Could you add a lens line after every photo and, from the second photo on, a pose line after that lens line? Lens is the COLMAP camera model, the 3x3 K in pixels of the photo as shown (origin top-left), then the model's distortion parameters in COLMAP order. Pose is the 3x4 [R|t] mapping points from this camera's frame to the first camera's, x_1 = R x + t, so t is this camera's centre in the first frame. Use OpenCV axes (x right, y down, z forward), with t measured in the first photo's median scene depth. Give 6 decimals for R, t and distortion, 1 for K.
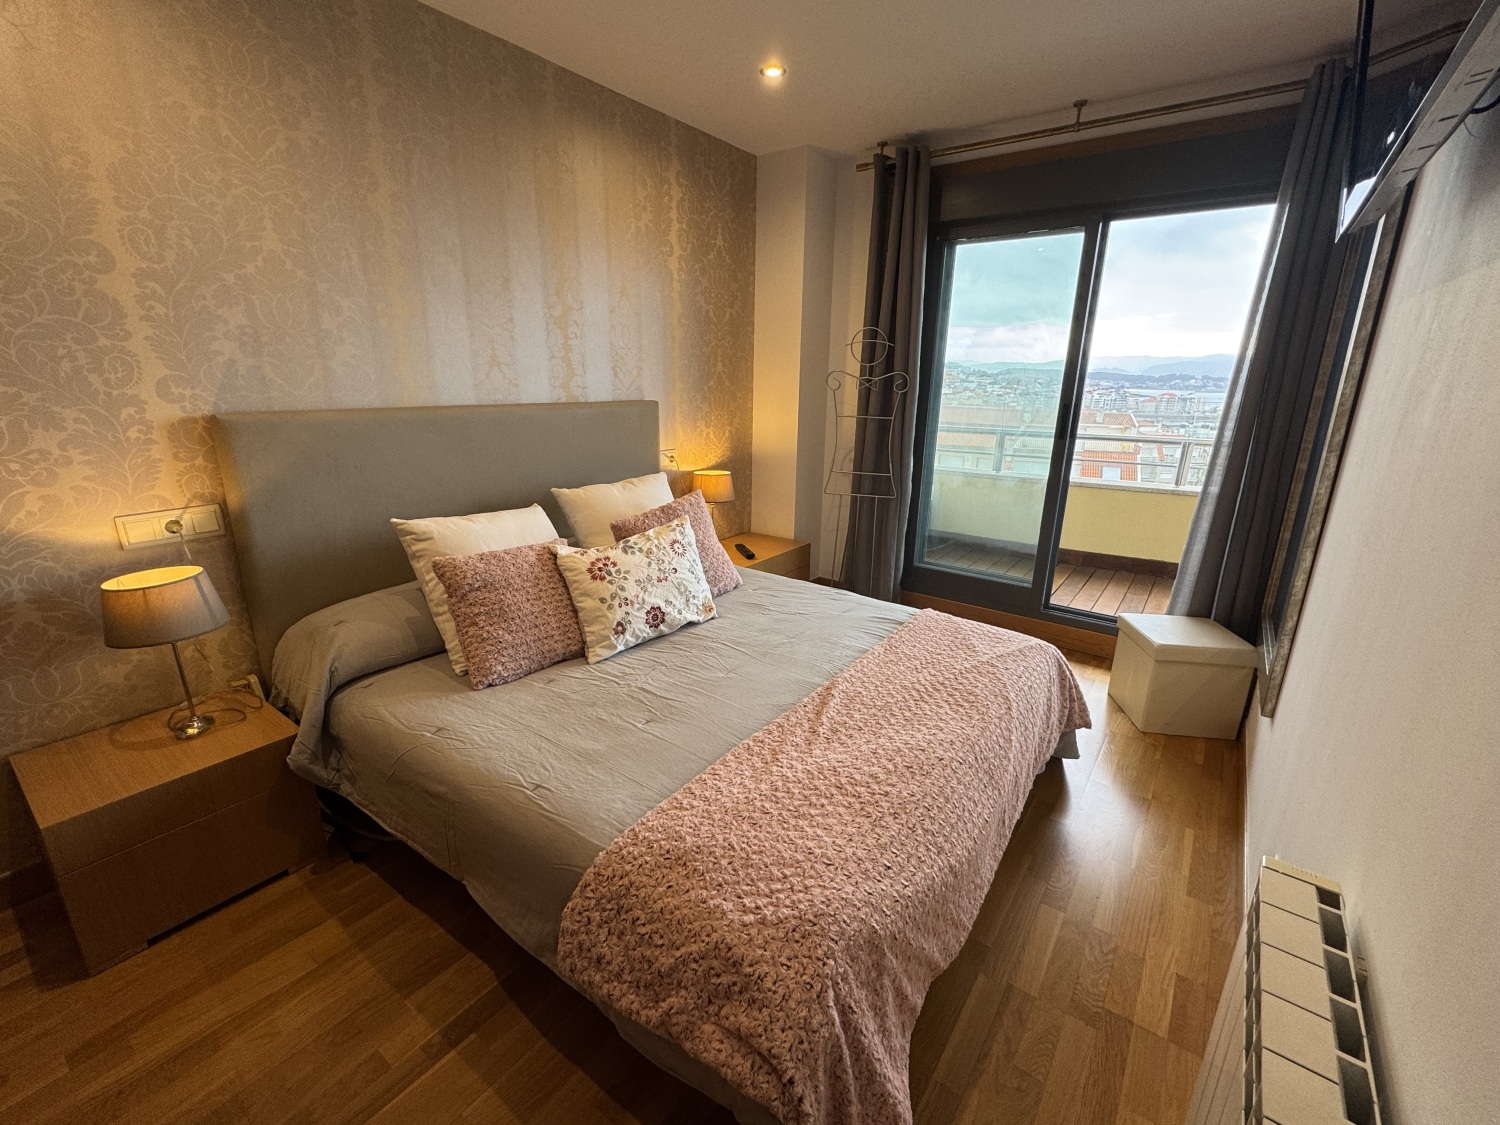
lens RADIAL K [[648.4, 0, 752.4], [0, 648.4, 557.1], [0, 0, 1]] dist [-0.004692, -0.000816]
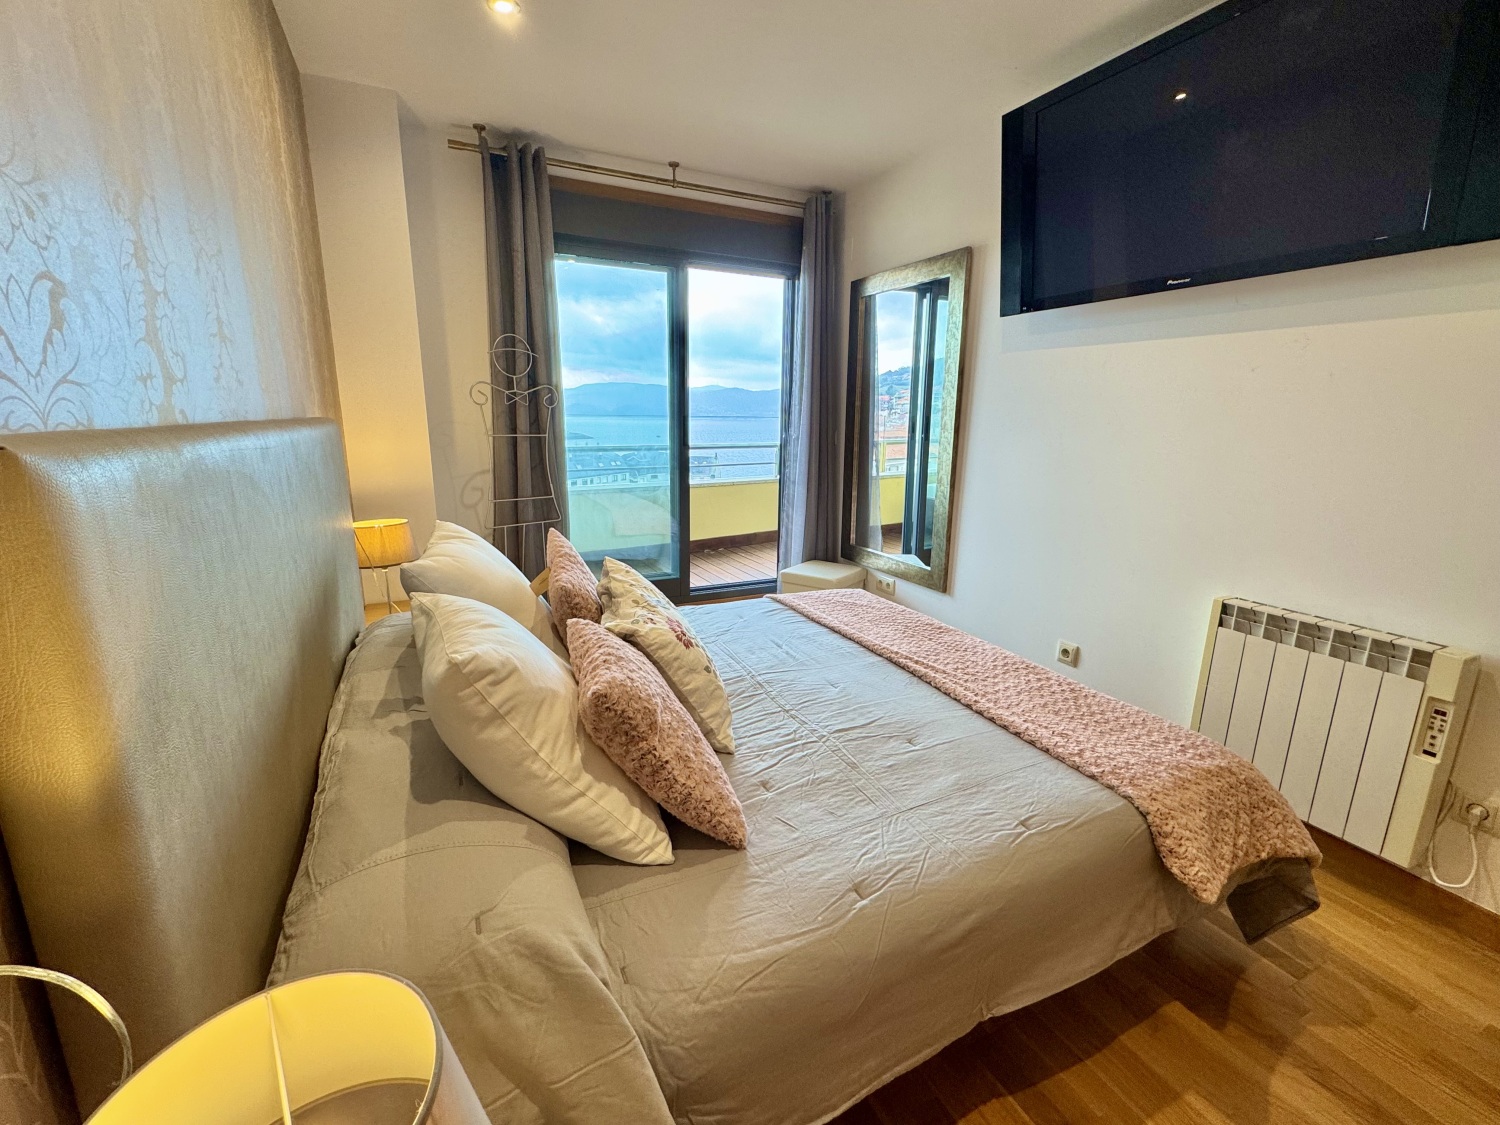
lens RADIAL K [[648.4, 0, 745.5], [0, 648.4, 554.7], [0, 0, 1]] dist [-0.004692, -0.000816]
pose [[0.456823, -0.195494, 0.867810, -0.649047], [0.233413, 0.967713, 0.095129, -0.095236], [-0.858389, 0.159101, 0.487704, 0.448724]]
